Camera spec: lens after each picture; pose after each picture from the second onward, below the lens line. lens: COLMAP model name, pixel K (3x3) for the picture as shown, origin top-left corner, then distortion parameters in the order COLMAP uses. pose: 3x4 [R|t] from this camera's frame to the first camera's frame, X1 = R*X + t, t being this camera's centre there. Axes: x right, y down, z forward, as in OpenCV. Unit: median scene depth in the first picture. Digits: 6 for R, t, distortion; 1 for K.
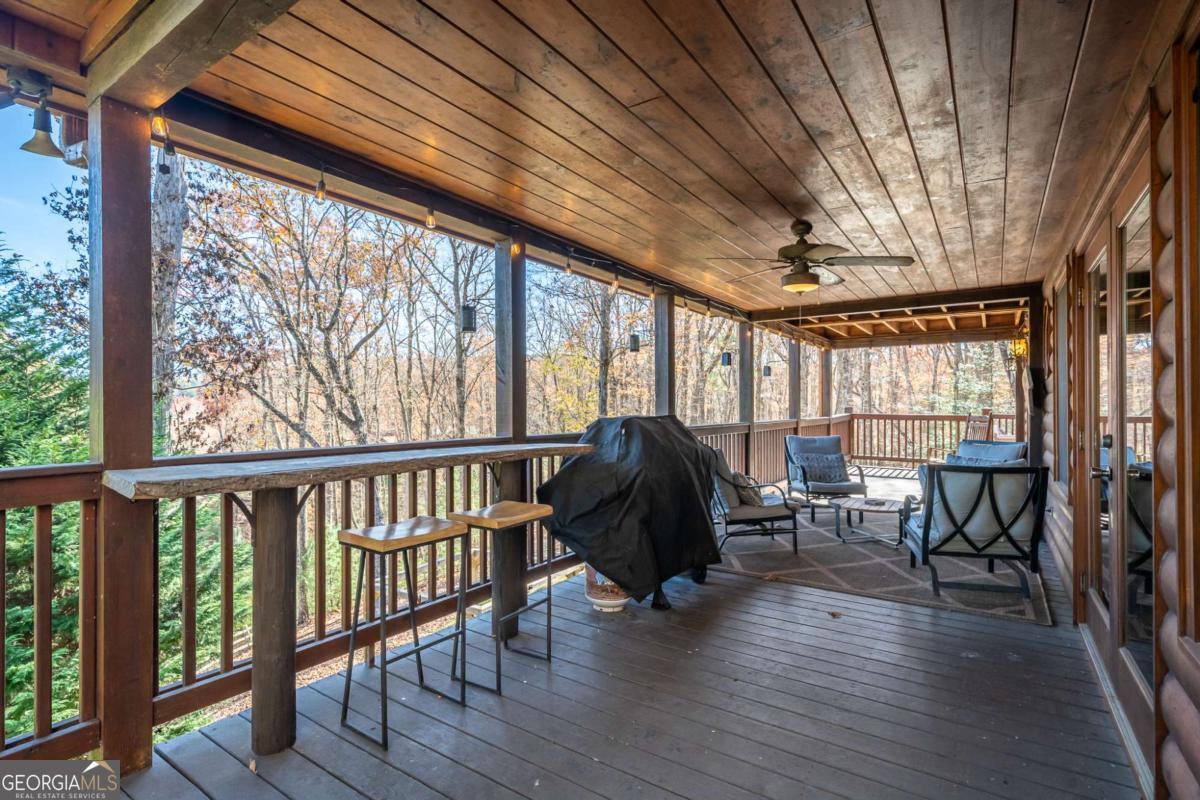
lens RADIAL K [[578.0, 0, 604.5], [0, 578.0, 400.4], [0, 0, 1]] dist [-0.001703, -0.000074]
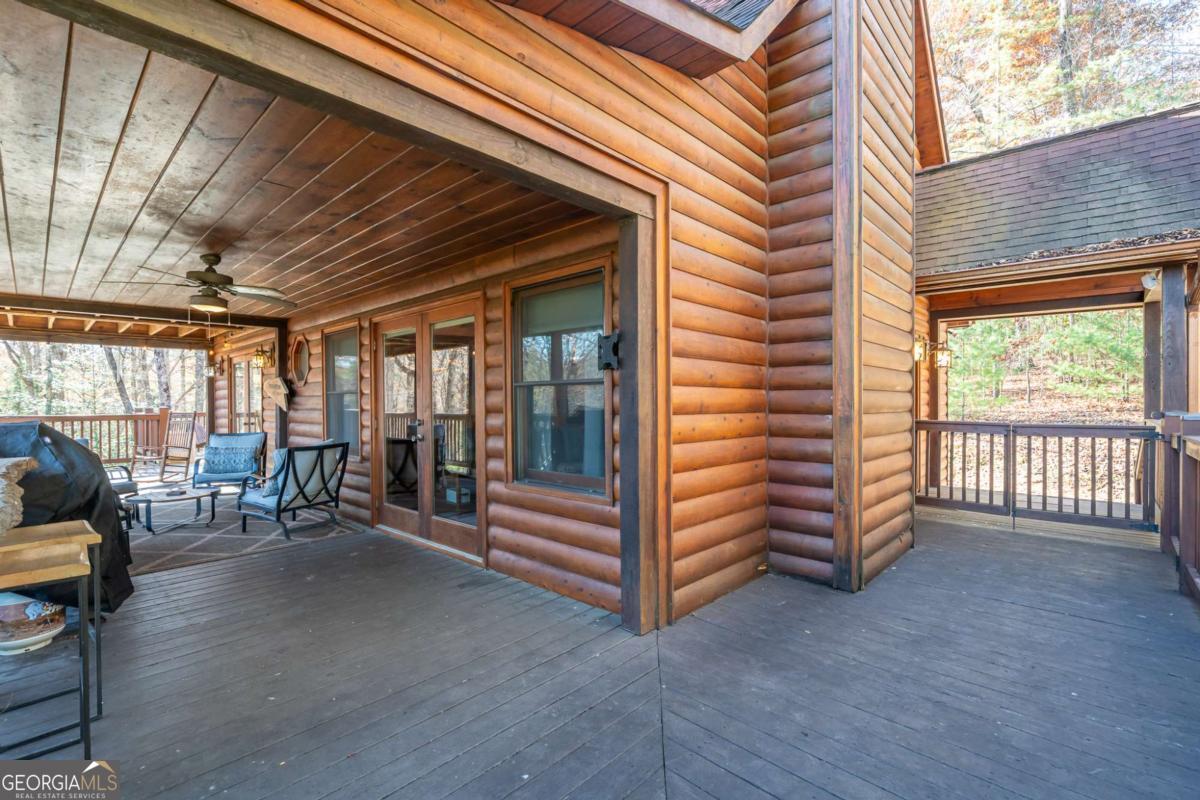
lens RADIAL K [[527.0, 0, 602.5], [0, 527.0, 405.1], [0, 0, 1]] dist [-0.004962, -0.000502]
pose [[0.154803, -0.011479, 0.987879, -0.320245], [-0.000207, 0.999932, 0.011652, -0.005313], [-0.987945, -0.002008, 0.154791, 0.019510]]
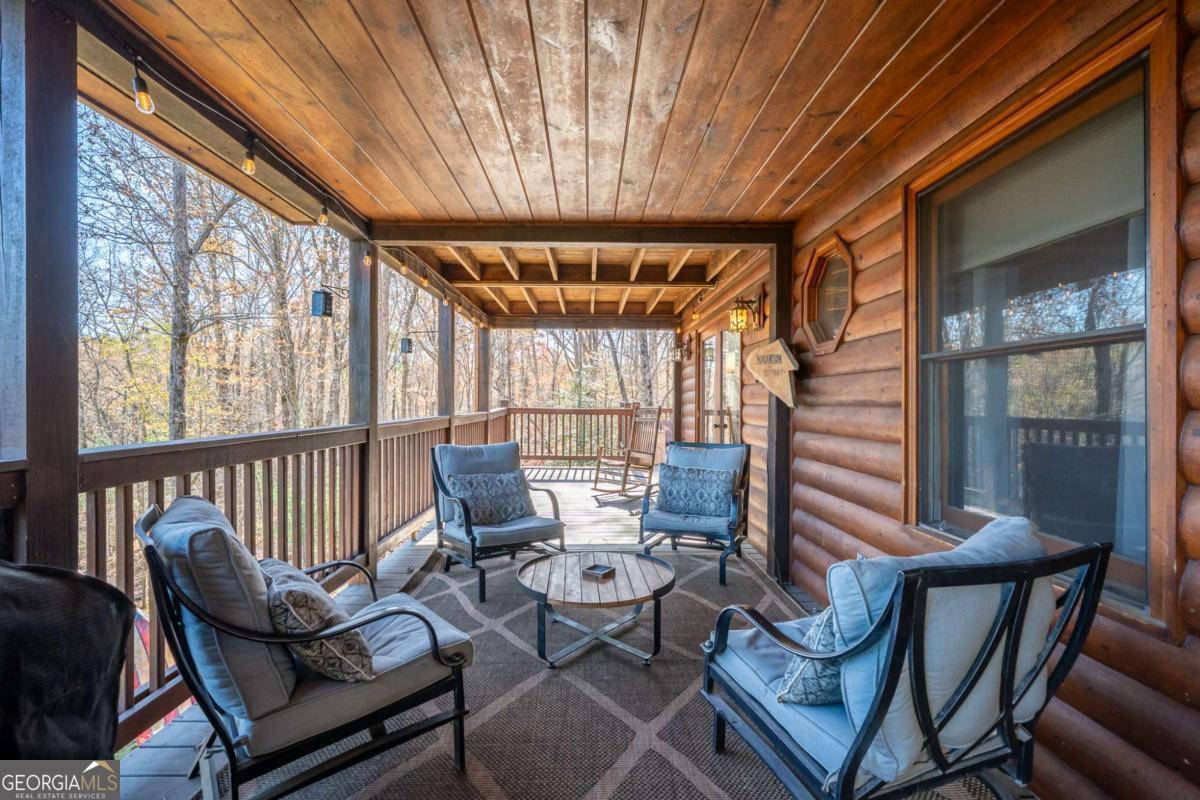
lens RADIAL K [[527.0, 0, 599.8], [0, 527.0, 402.7], [0, 0, 1]] dist [-0.004962, -0.000502]
pose [[0.818313, 0.002107, 0.574769, 0.143866], [-0.010039, 0.999893, 0.010627, 0.009980], [-0.574685, -0.014467, 0.818247, 0.466604]]
